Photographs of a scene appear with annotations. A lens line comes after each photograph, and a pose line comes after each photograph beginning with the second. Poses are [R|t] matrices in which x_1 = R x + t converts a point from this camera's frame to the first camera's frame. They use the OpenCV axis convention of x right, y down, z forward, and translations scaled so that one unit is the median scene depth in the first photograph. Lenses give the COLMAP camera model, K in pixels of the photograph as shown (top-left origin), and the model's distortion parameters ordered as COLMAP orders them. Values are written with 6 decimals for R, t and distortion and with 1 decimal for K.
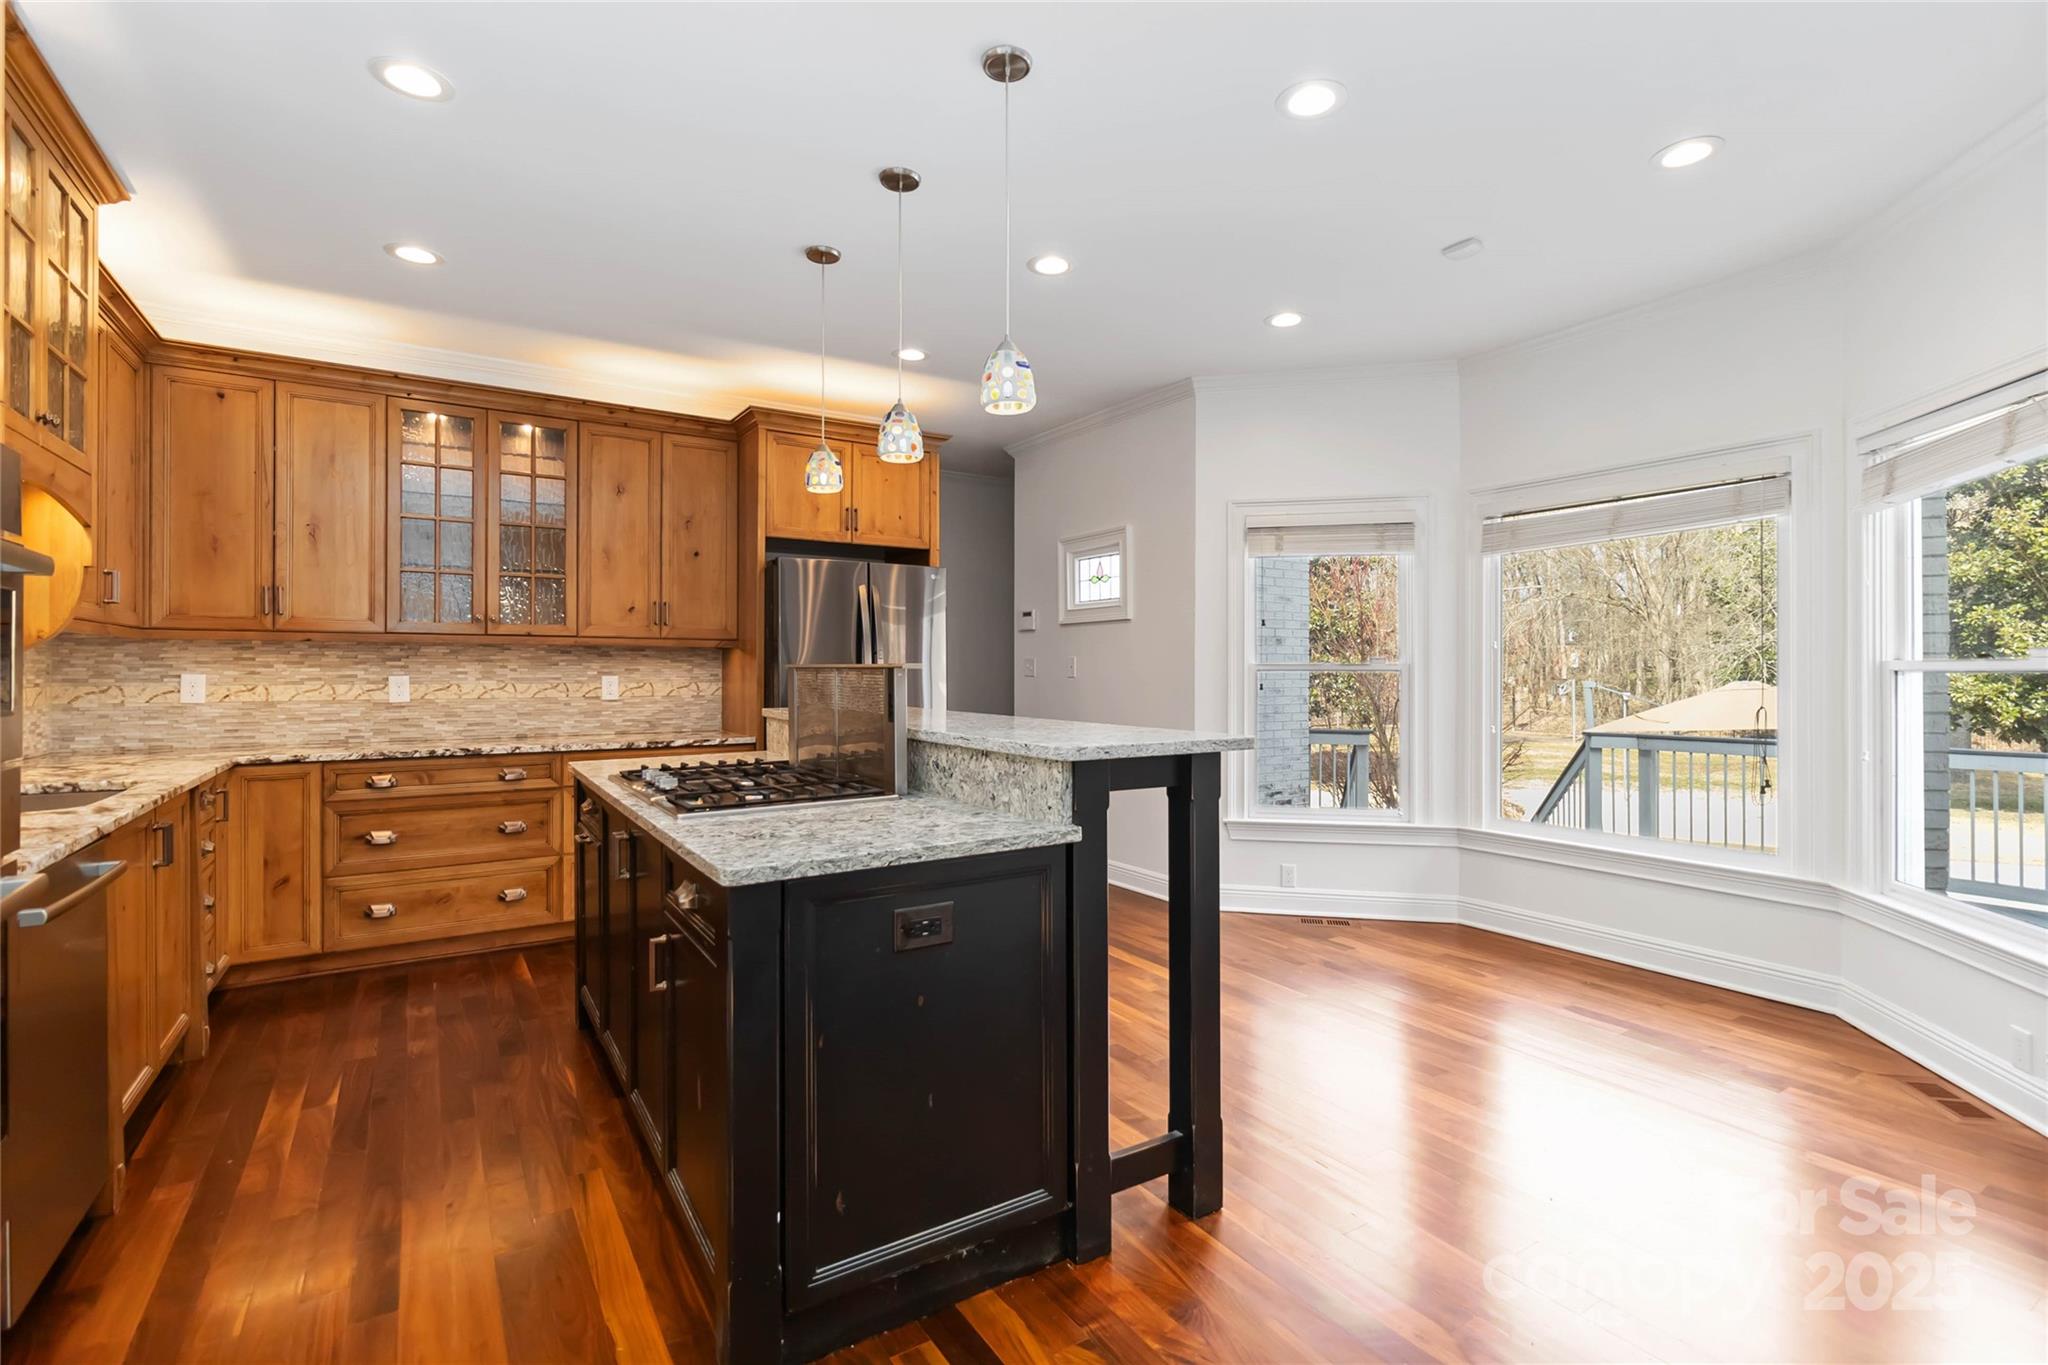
lens RADIAL K [[953.1, 0, 1026.5], [0, 953.1, 665.4], [0, 0, 1]] dist [0.004658, 0.001276]
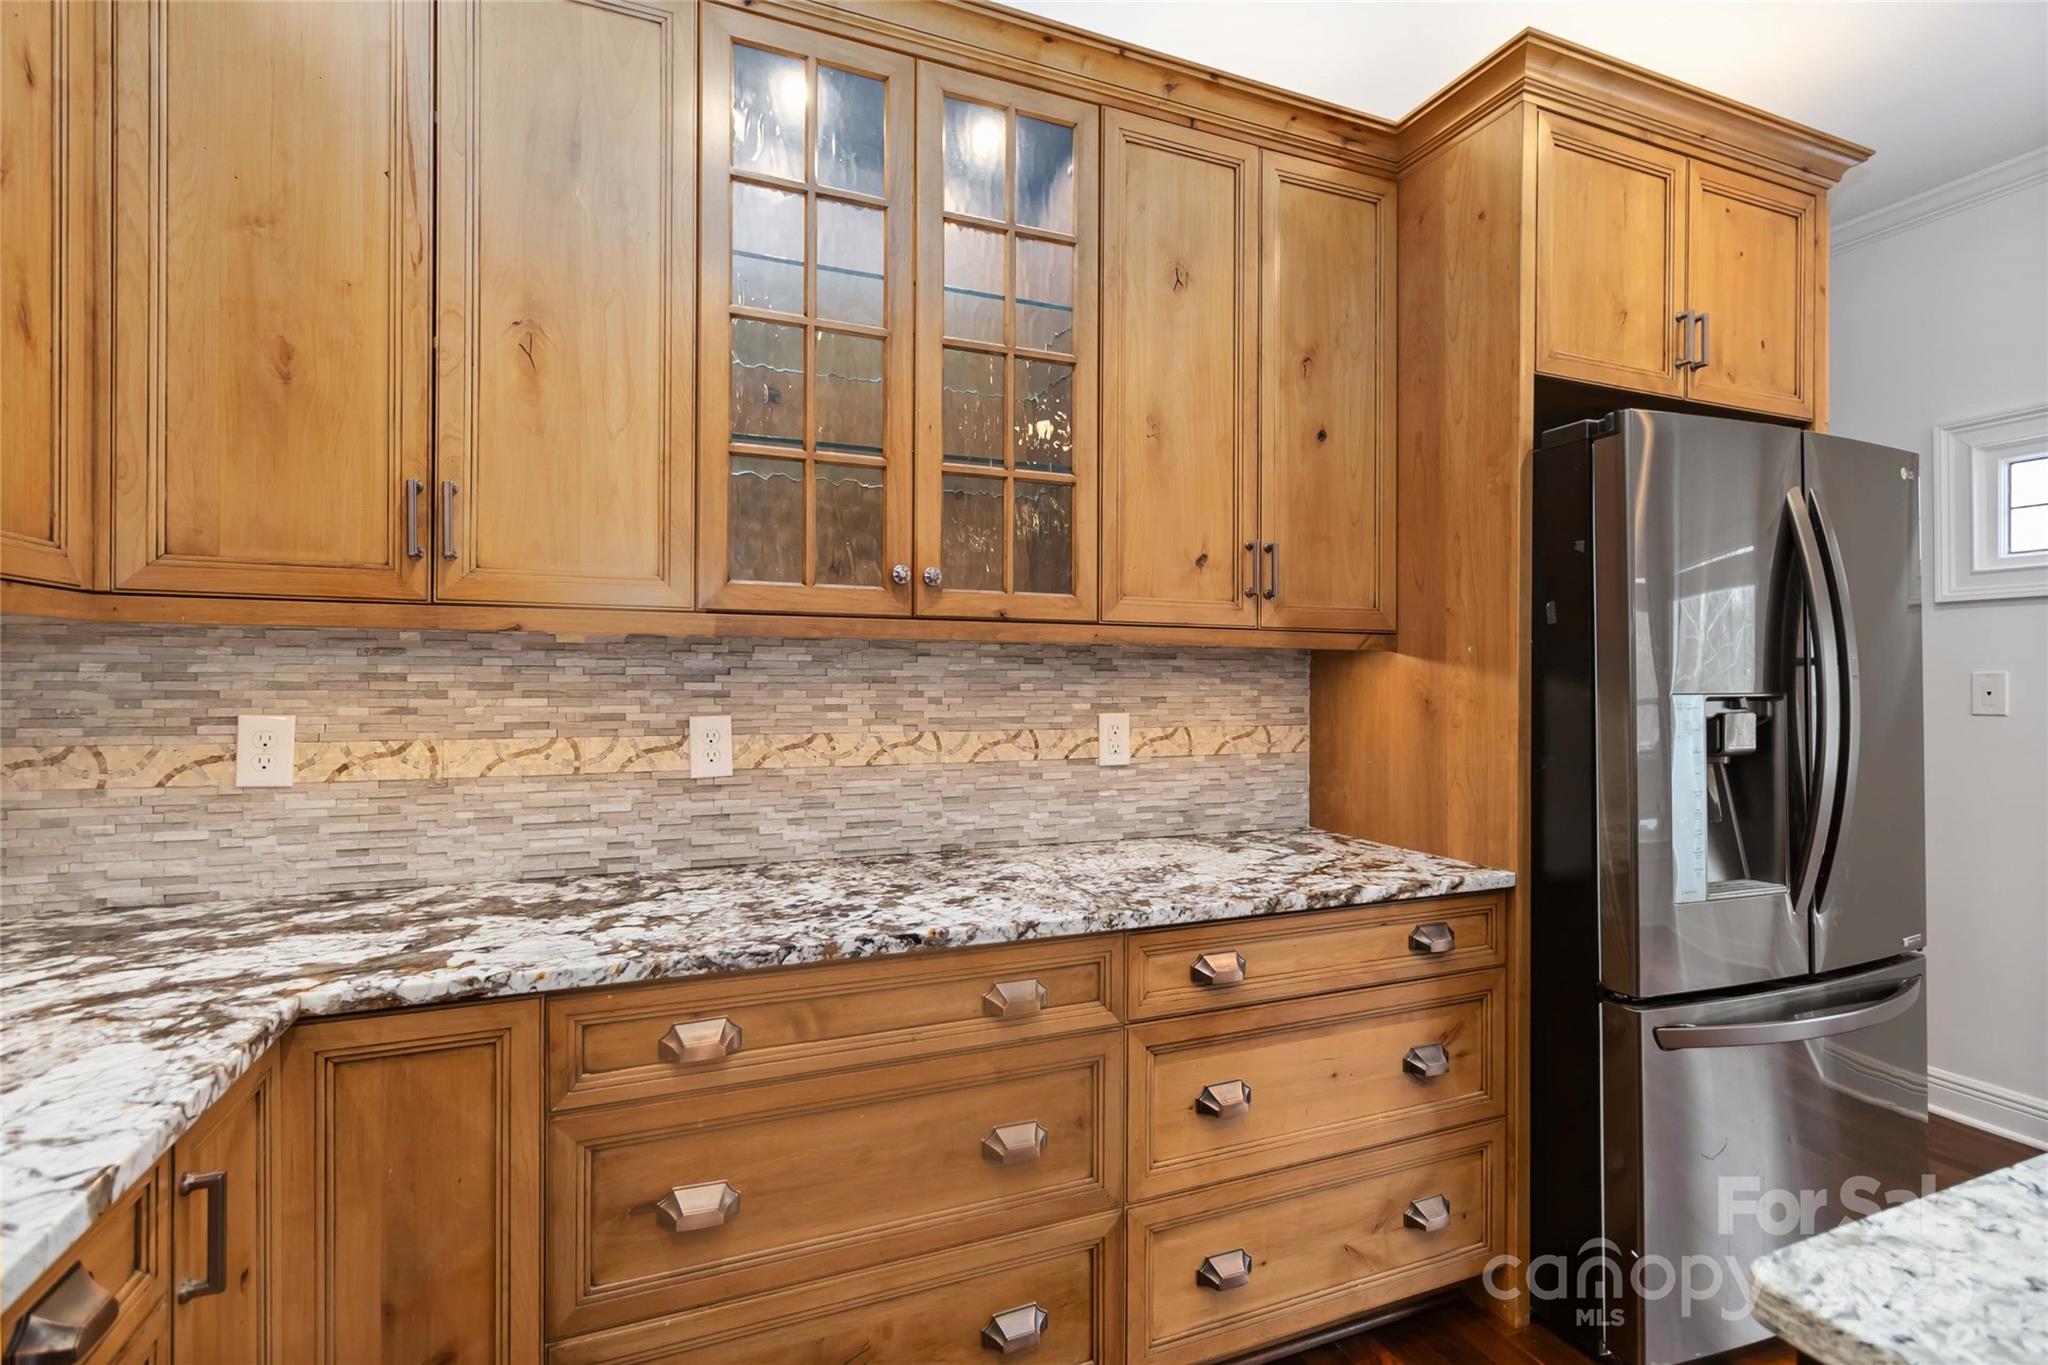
lens RADIAL K [[953.1, 0, 1026.3], [0, 953.1, 677.9], [0, 0, 1]] dist [0.004658, 0.001276]
pose [[0.982962, 0.003101, -0.183781, -0.462118], [-0.002672, 0.999993, 0.002581, -0.007965], [0.183788, -0.002046, 0.982964, 0.636187]]
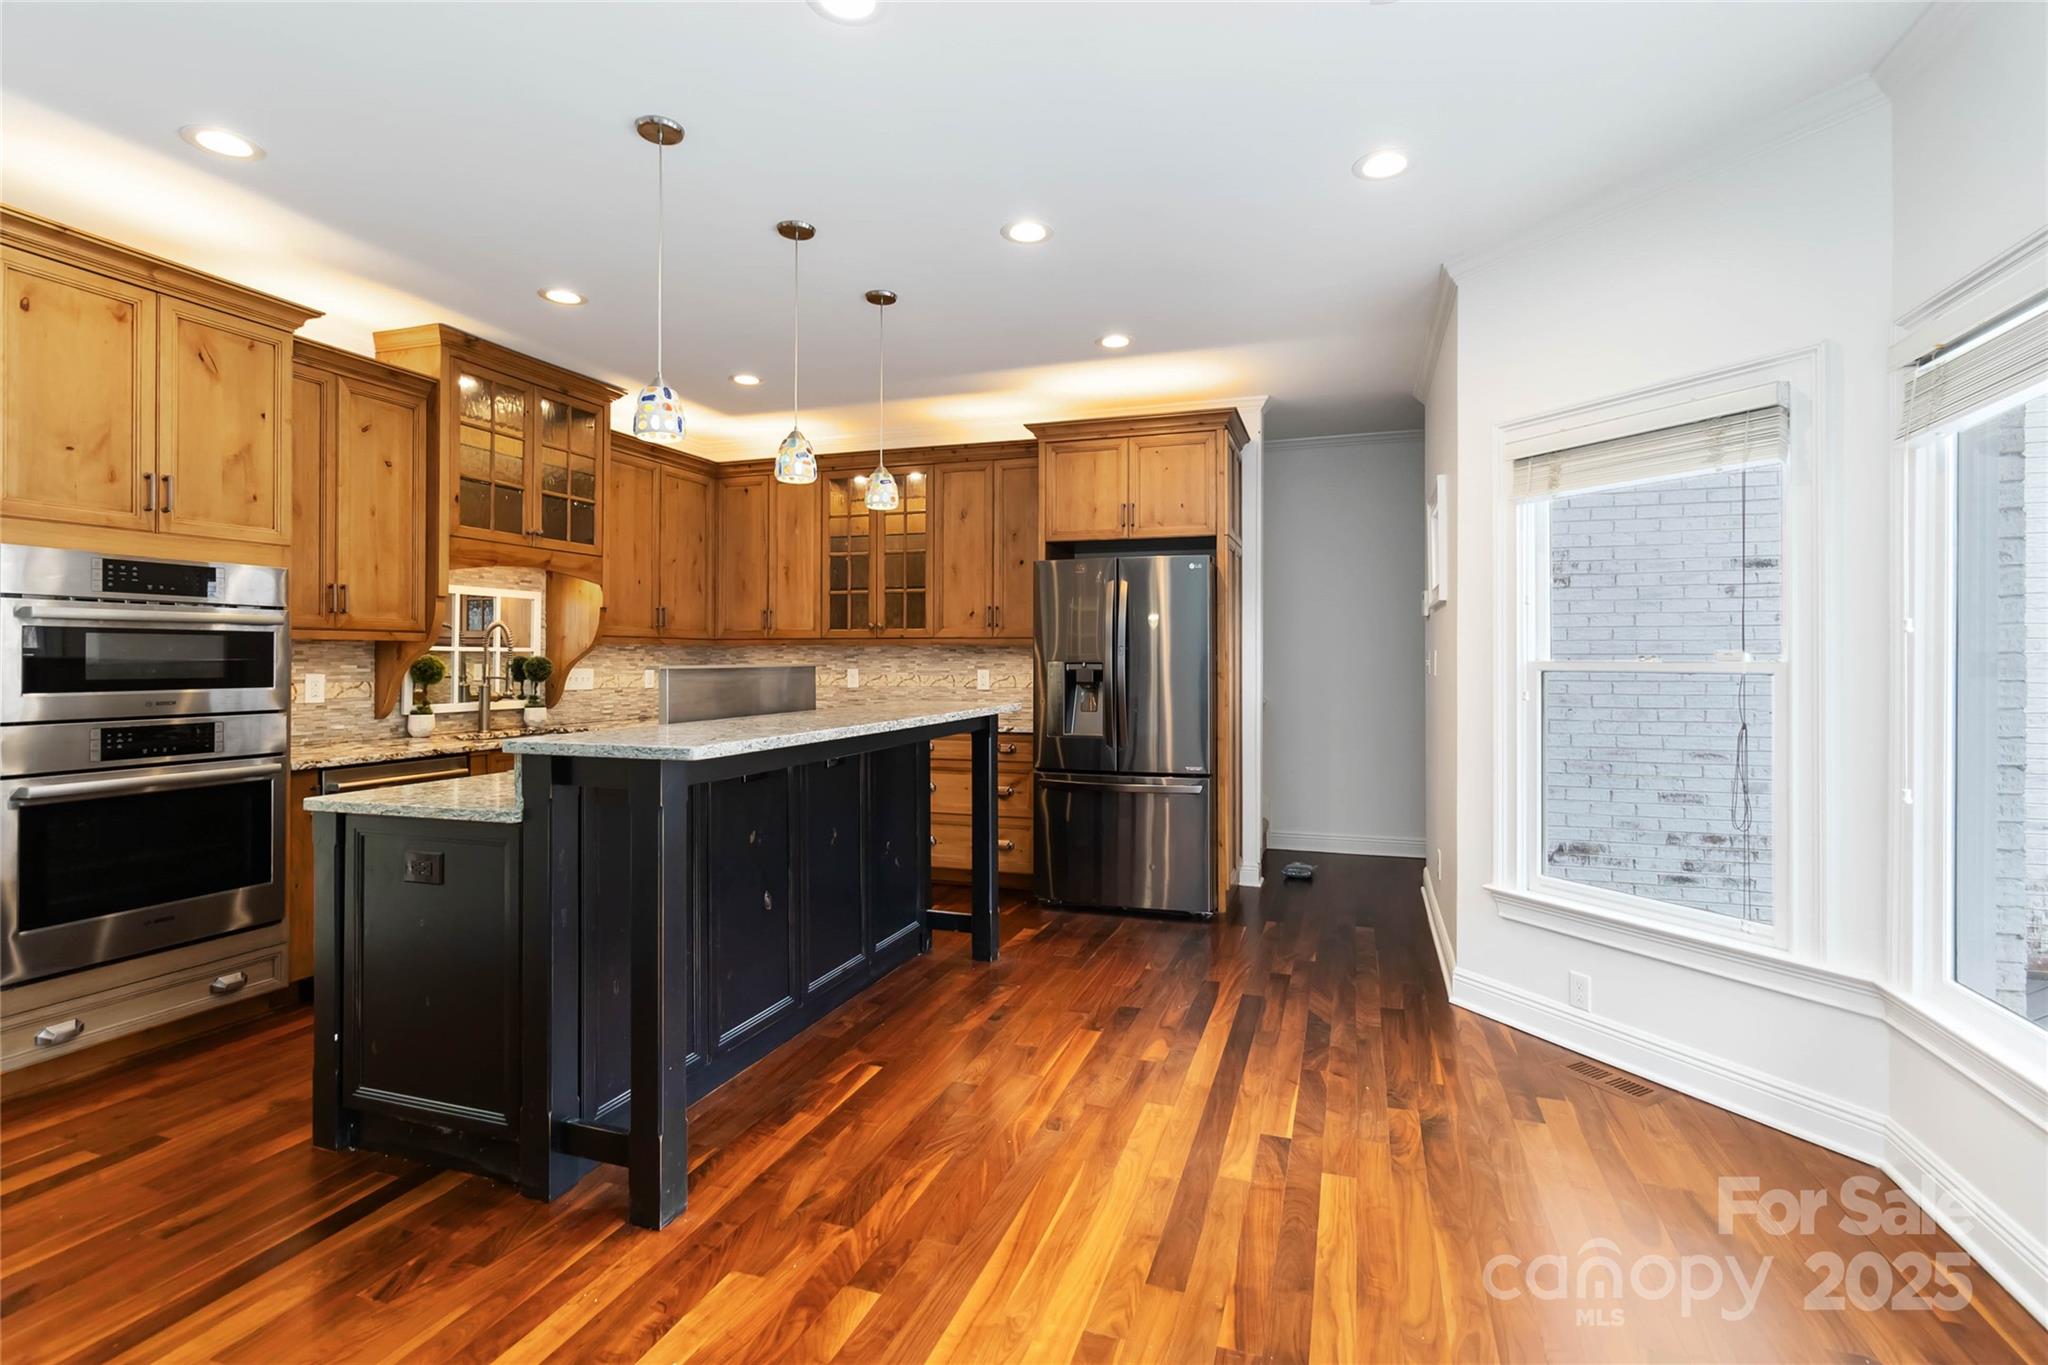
lens RADIAL K [[953.1, 0, 1034.5], [0, 953.1, 649.5], [0, 0, 1]] dist [0.004658, 0.001276]
pose [[0.624901, -0.007091, -0.780671, 0.627132], [0.003676, 0.999974, -0.006141, -0.007755], [0.780695, 0.000968, 0.624912, 0.357569]]
